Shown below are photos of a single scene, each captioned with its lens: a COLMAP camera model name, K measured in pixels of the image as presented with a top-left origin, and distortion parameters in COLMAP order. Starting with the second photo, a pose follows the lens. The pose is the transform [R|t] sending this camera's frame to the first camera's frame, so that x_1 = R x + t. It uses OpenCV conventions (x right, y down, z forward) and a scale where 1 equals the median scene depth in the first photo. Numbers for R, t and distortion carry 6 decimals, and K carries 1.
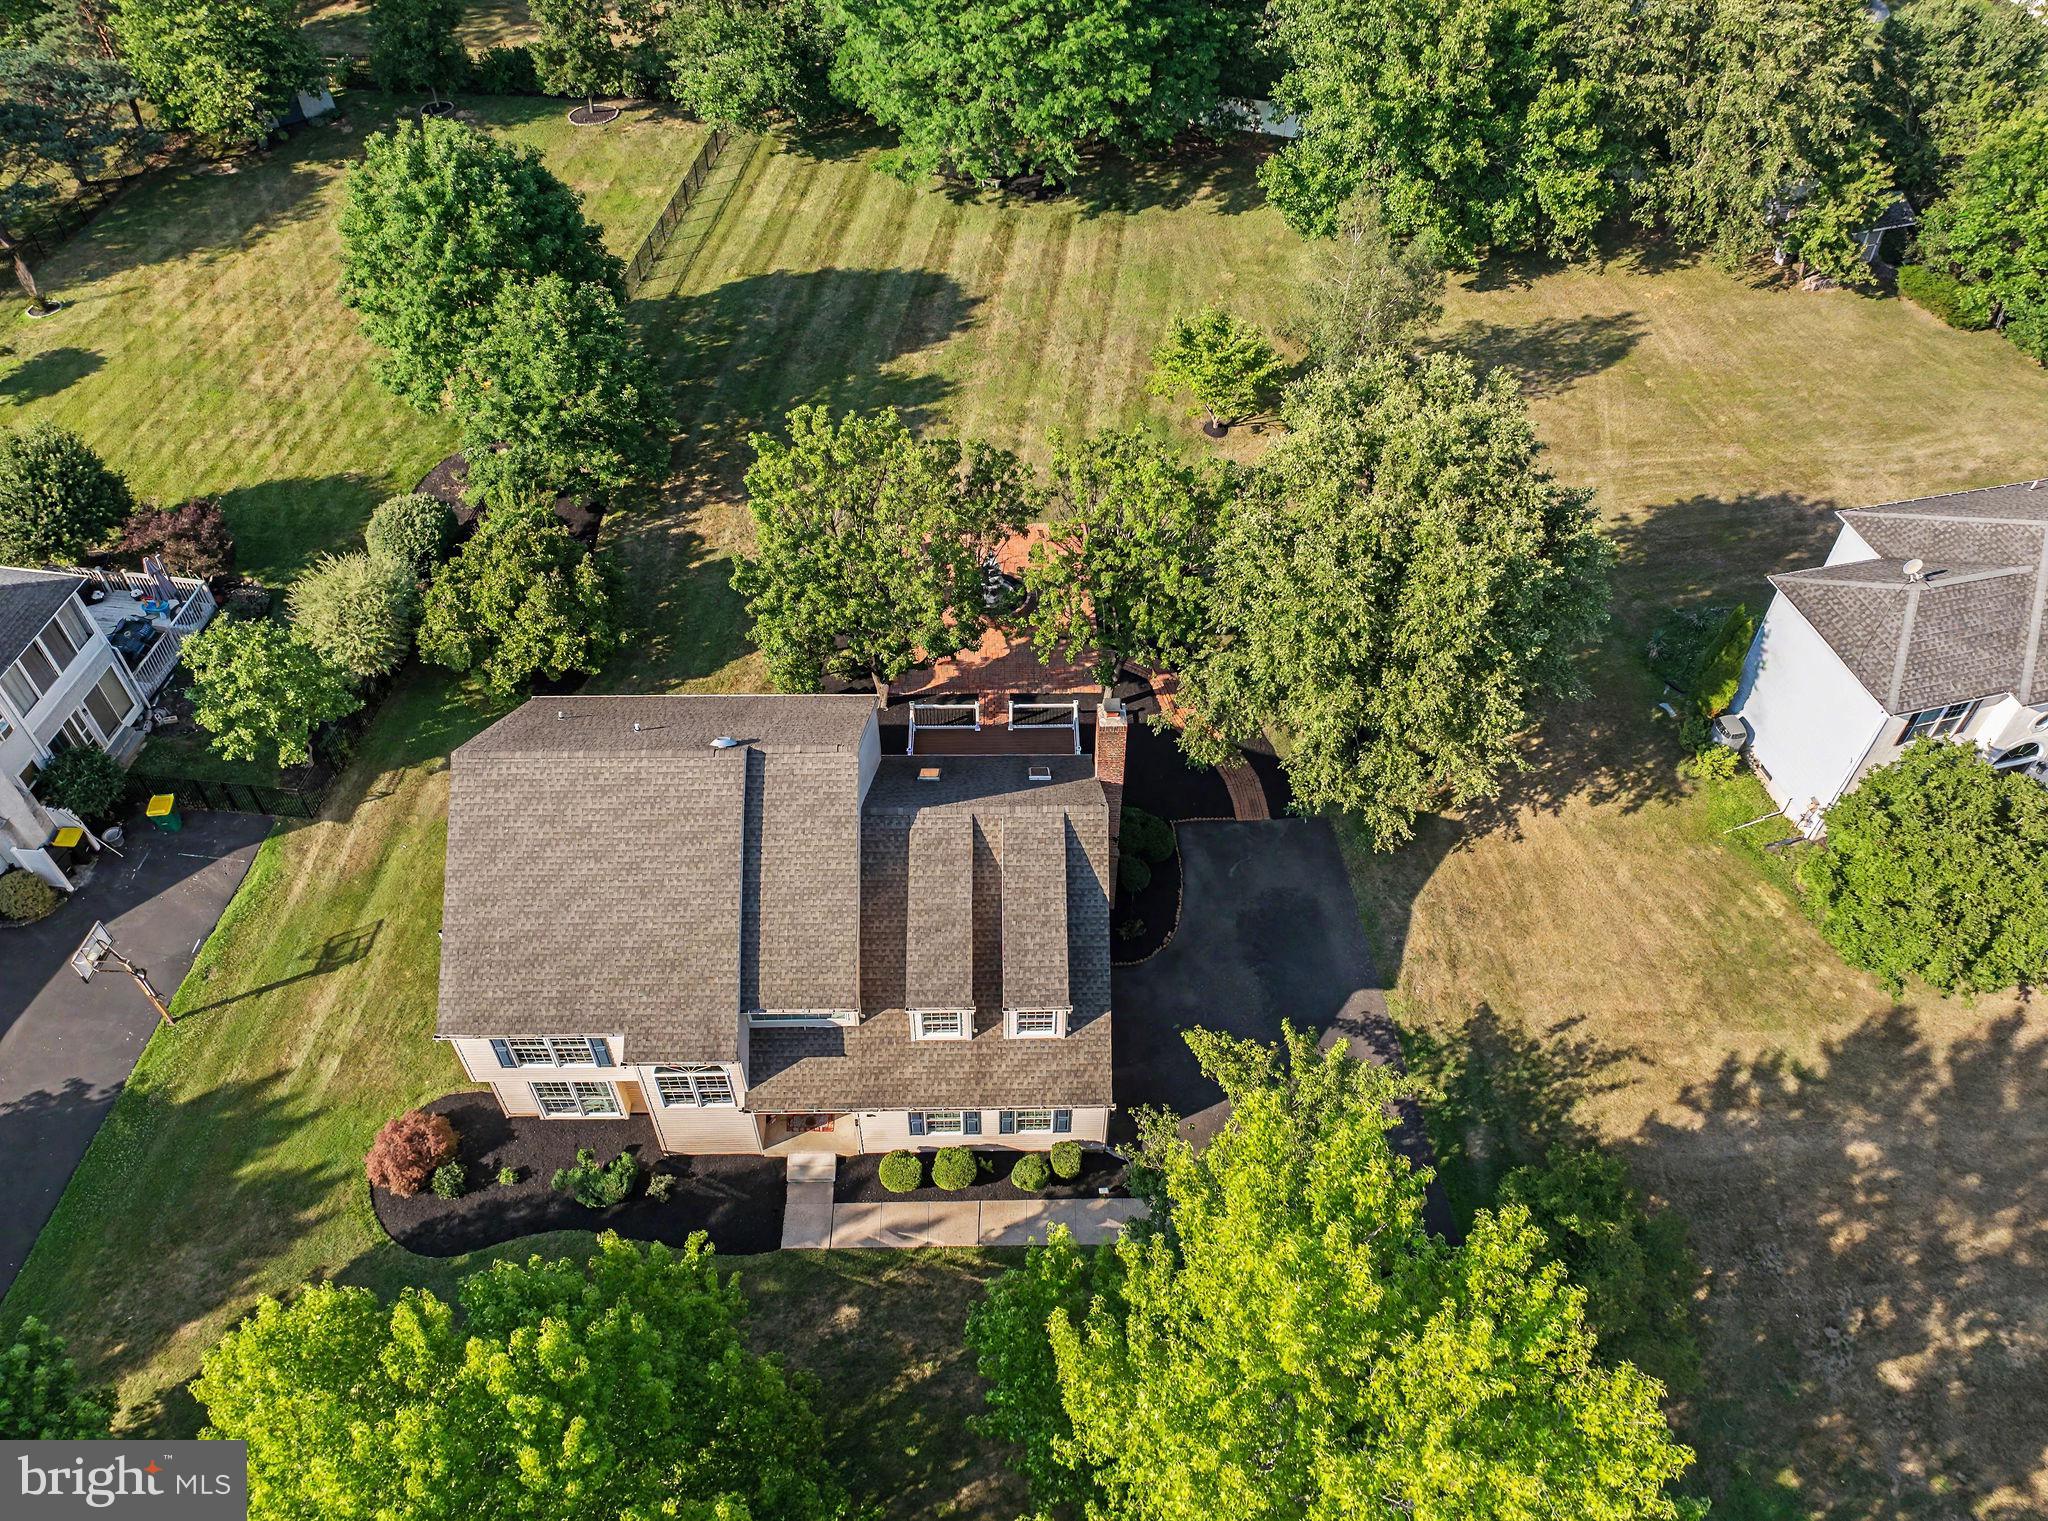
lens RADIAL K [[1492.7, 0, 1024.0], [0, 1492.7, 760.5], [0, 0, 1]] dist [-0.041987, 0.007209]
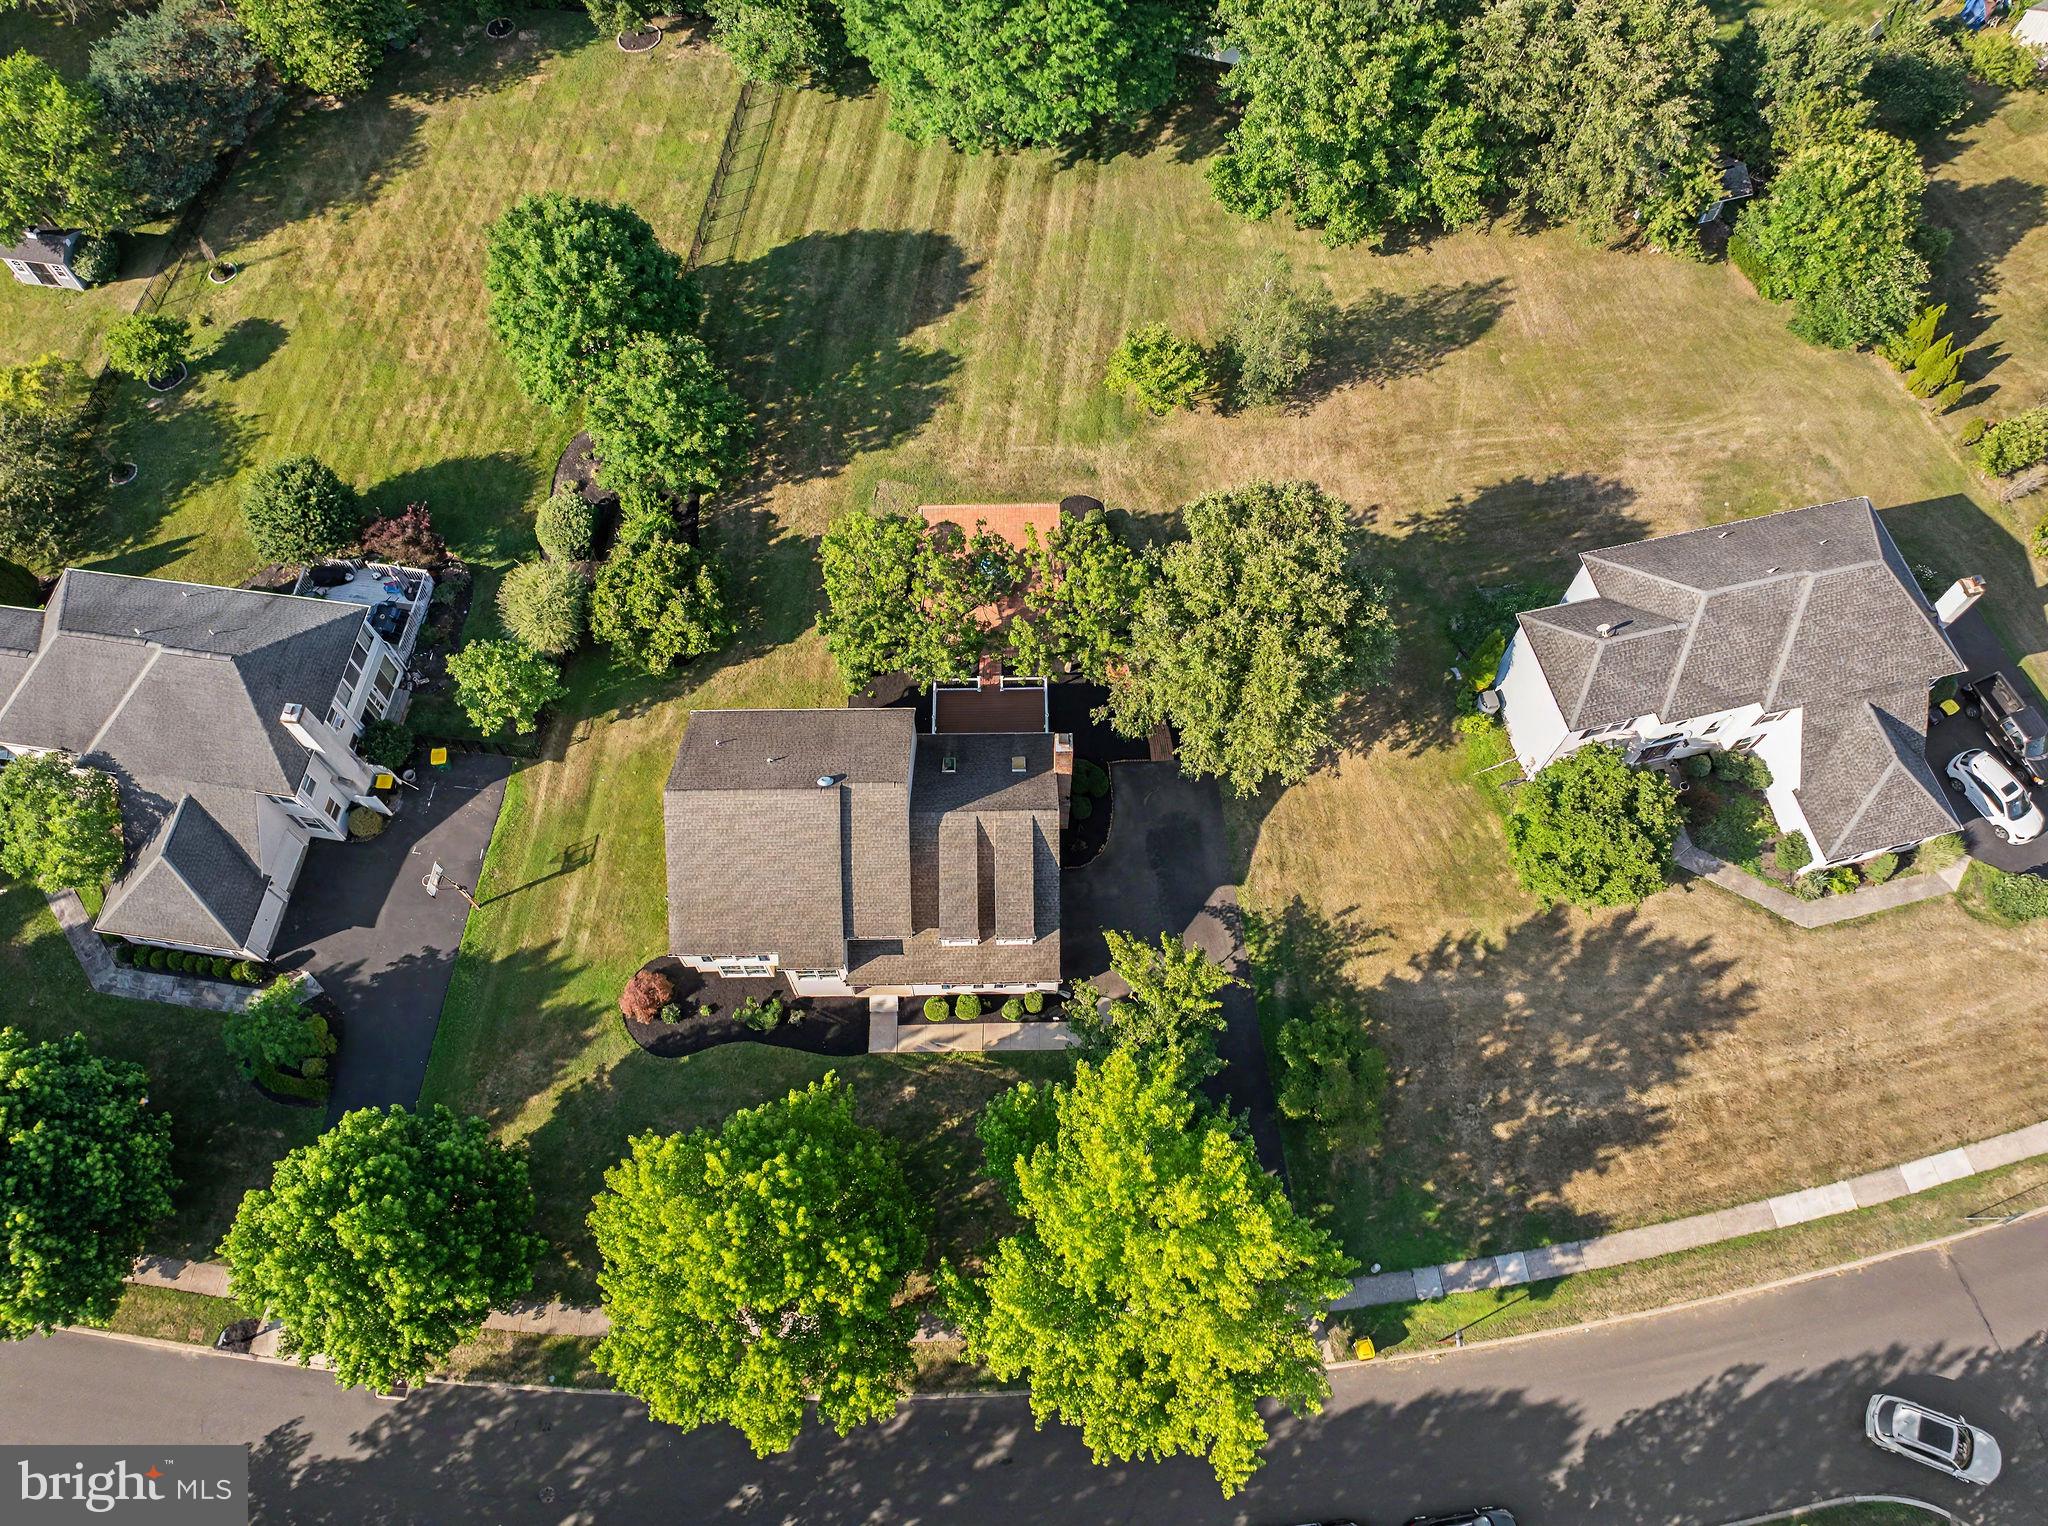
lens RADIAL K [[1497.7, 0, 1006.4], [0, 1497.7, 762.5], [0, 0, 1]] dist [-0.005342, -0.067325]
pose [[0.999886, -0.000238, -0.015076, 0.019065], [0.004751, 0.953910, 0.300055, -0.425335], [0.014309, -0.300092, 0.953803, -0.461686]]
